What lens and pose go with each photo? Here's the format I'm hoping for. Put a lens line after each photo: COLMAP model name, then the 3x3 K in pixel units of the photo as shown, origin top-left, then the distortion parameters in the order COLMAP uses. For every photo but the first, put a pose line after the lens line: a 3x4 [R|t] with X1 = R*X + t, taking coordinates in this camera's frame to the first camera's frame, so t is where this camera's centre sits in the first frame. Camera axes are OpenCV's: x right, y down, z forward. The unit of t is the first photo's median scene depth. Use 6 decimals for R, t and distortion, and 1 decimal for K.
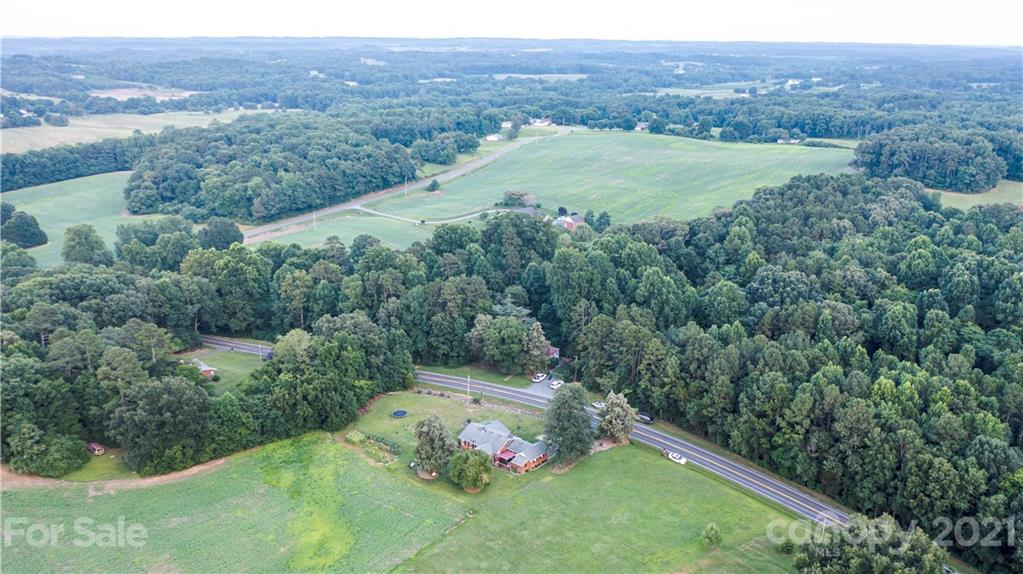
lens RADIAL K [[813.1, 0, 511.5], [0, 813.1, 287.0], [0, 0, 1]] dist [-0.002265, -0.004572]
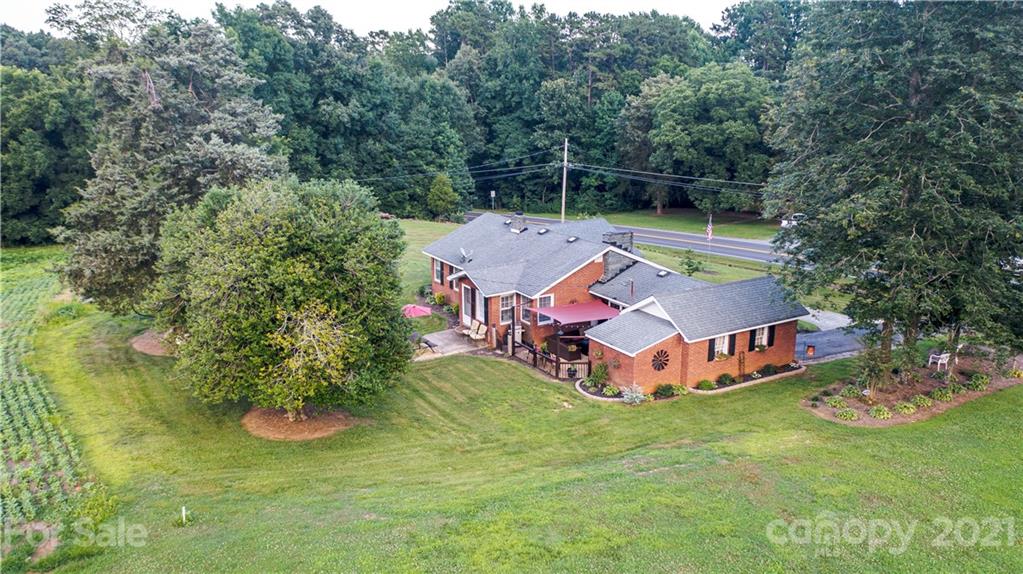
lens RADIAL K [[813.1, 0, 511.5], [0, 813.1, 287.0], [0, 0, 1]] dist [-0.002265, -0.004572]
pose [[0.940202, 0.073998, -0.332483, 0.043762], [-0.092165, 0.994973, -0.039183, 0.208007], [0.327912, 0.067483, 0.942295, 0.799462]]
